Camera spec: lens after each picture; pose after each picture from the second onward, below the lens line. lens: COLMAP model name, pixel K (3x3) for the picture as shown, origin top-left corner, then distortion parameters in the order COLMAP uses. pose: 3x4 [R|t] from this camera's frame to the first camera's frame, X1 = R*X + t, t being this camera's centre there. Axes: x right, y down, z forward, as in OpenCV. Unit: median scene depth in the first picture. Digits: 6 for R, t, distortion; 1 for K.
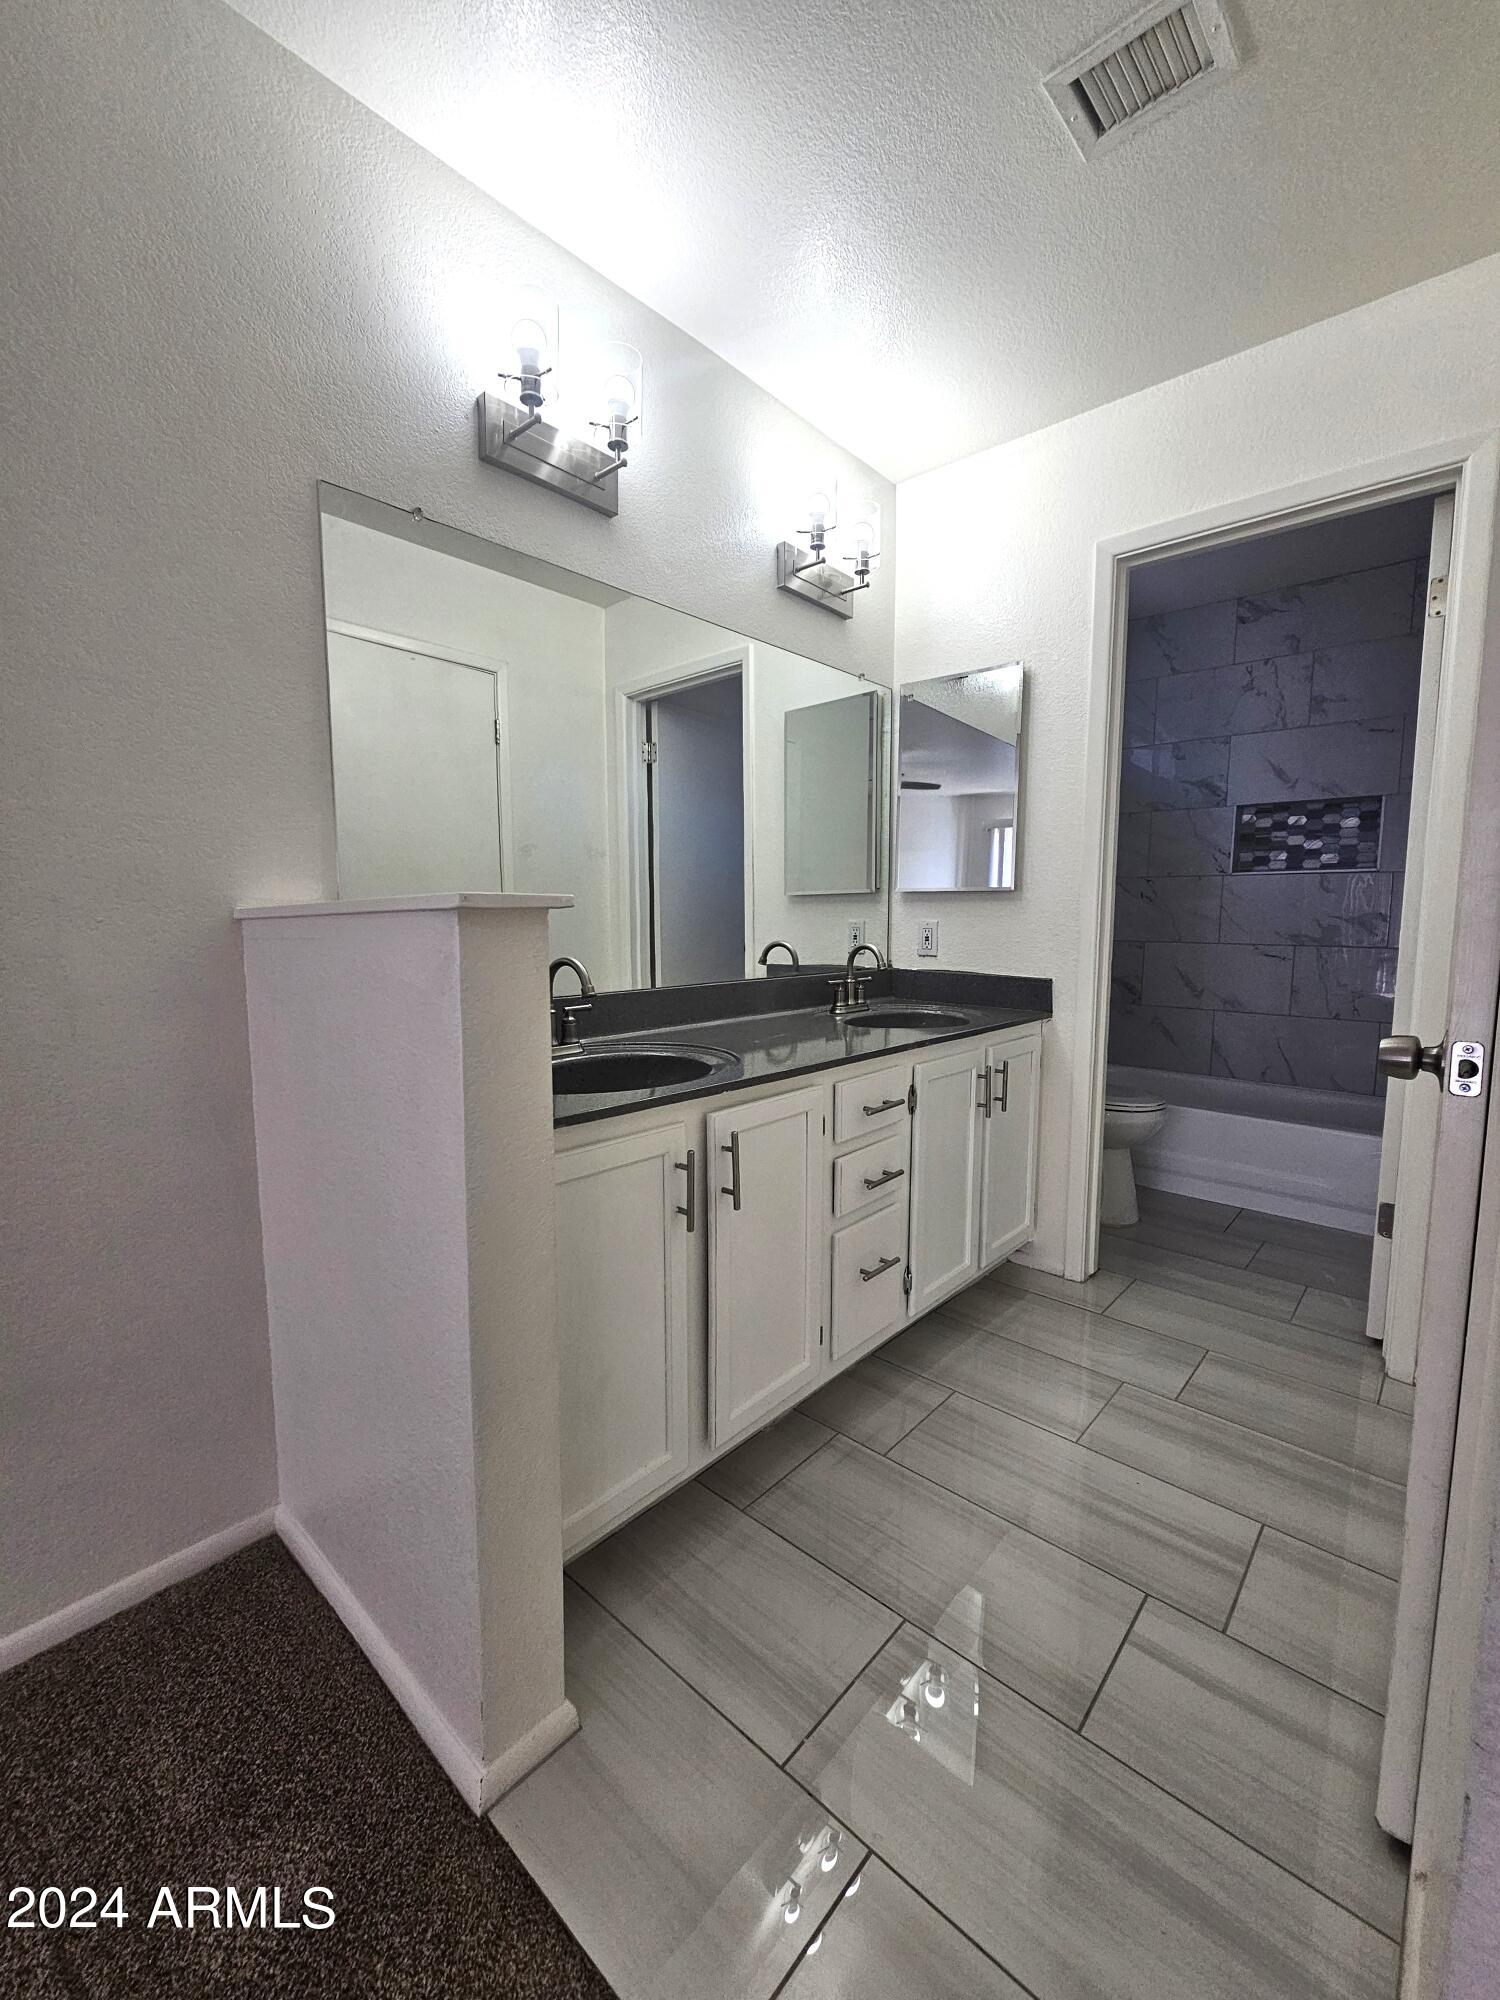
lens RADIAL K [[817.7, 0, 735.8], [0, 817.7, 996.5], [0, 0, 1]] dist [-0.002289, -0.001264]
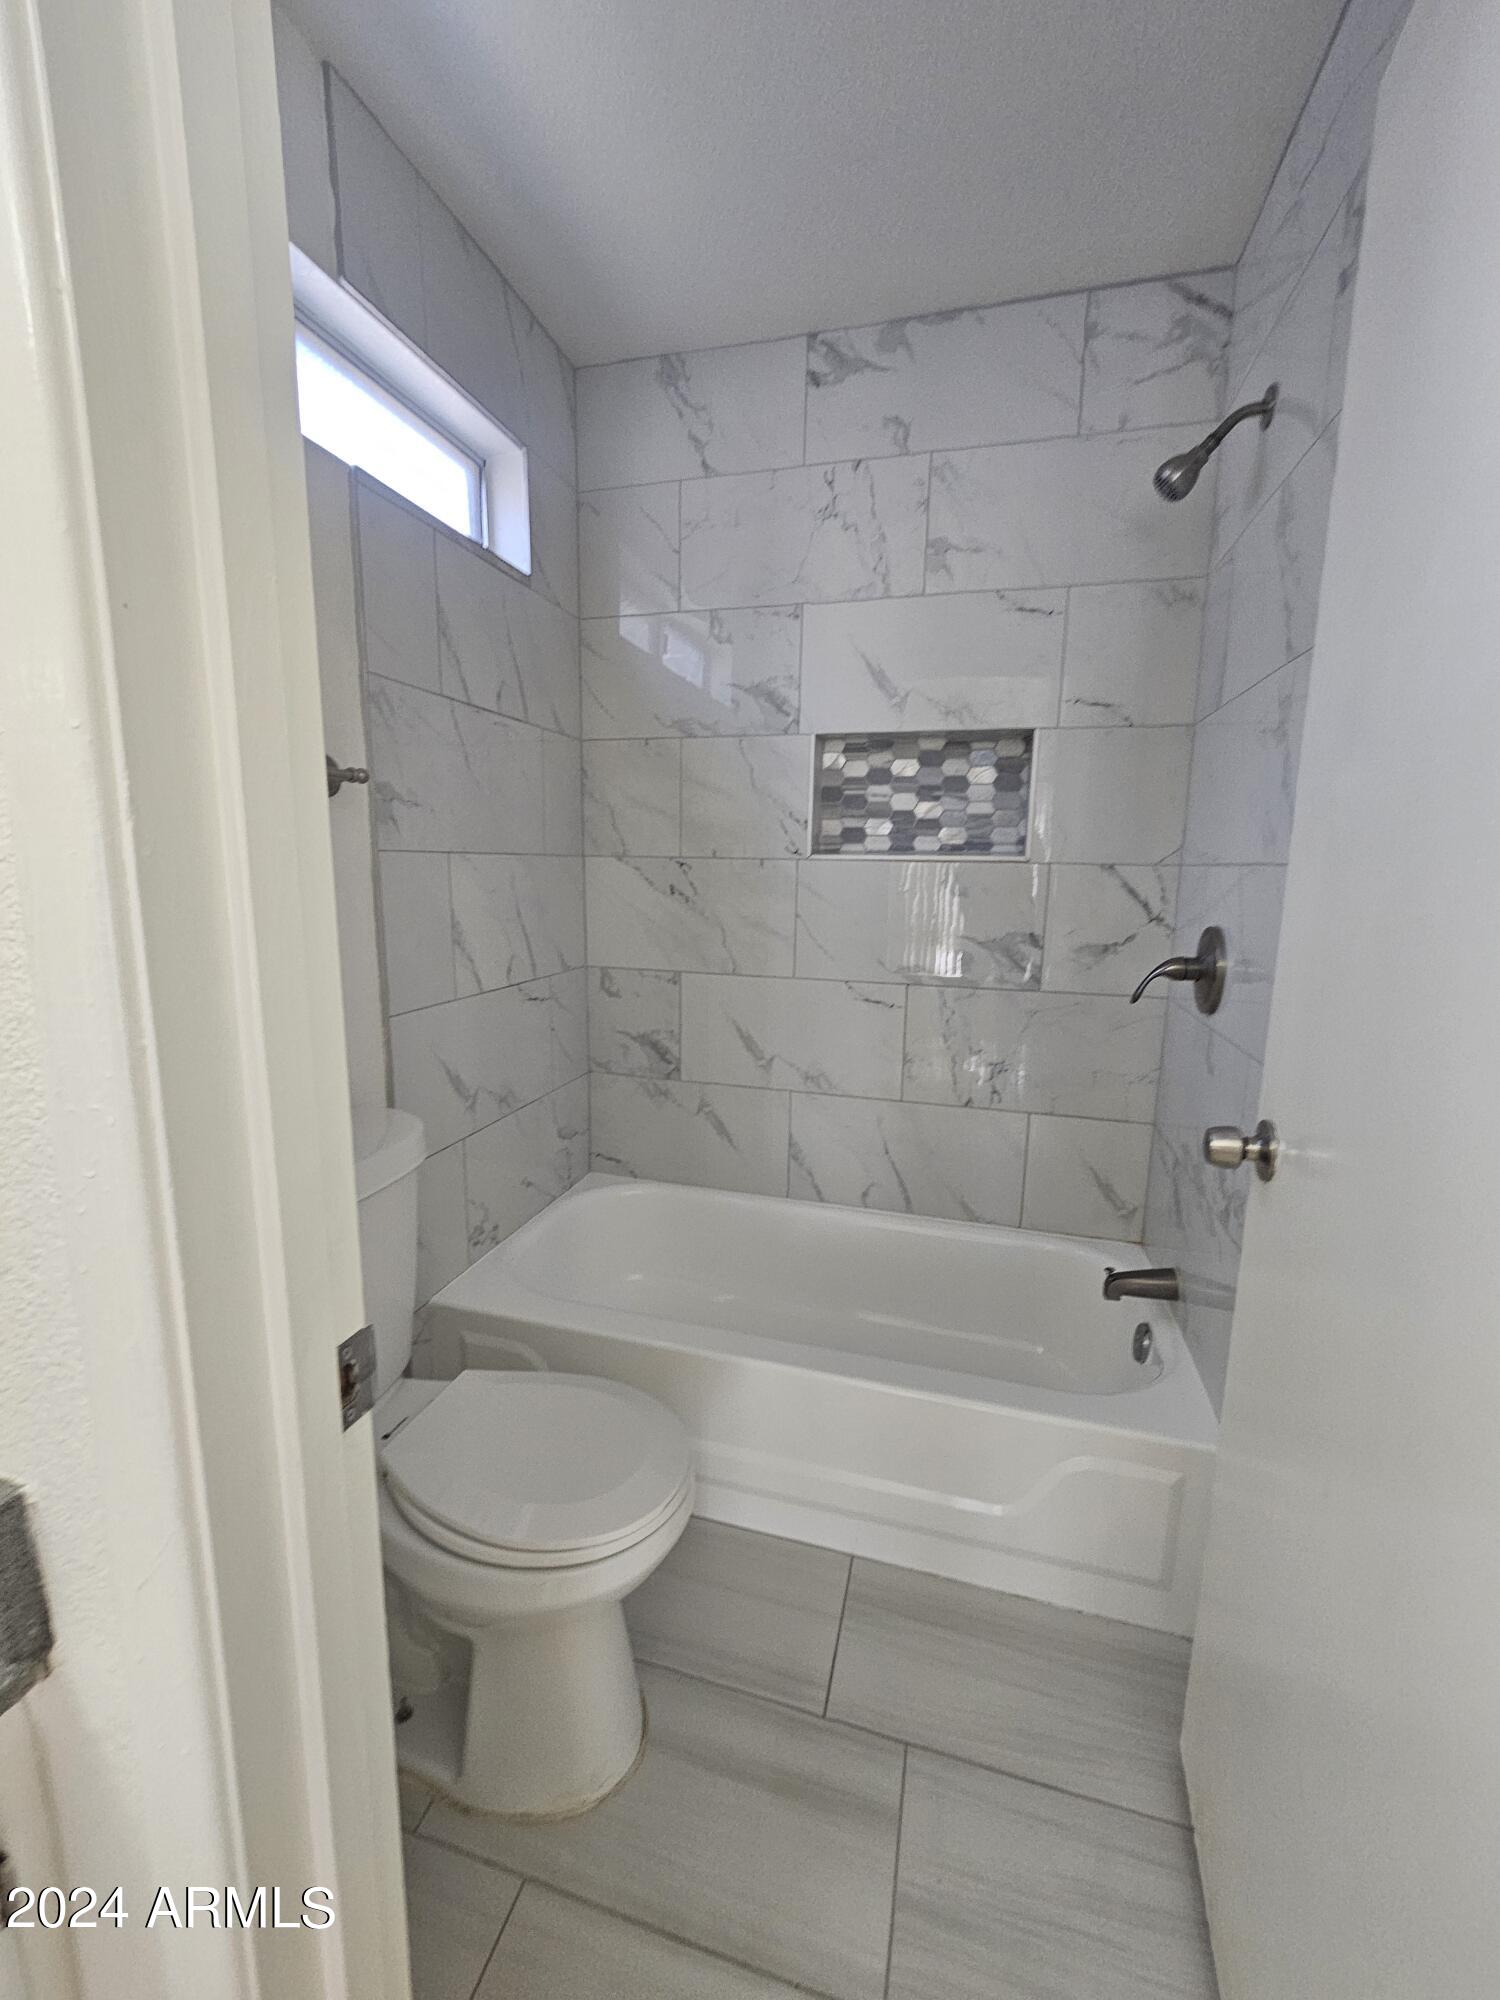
lens RADIAL K [[817.7, 0, 735.8], [0, 817.7, 996.5], [0, 0, 1]] dist [-0.002289, -0.001264]
pose [[0.896581, -0.061178, 0.438635, 0.313238], [0.033389, 0.996932, 0.070798, -0.098000], [-0.441620, -0.048830, 0.895872, 0.522315]]
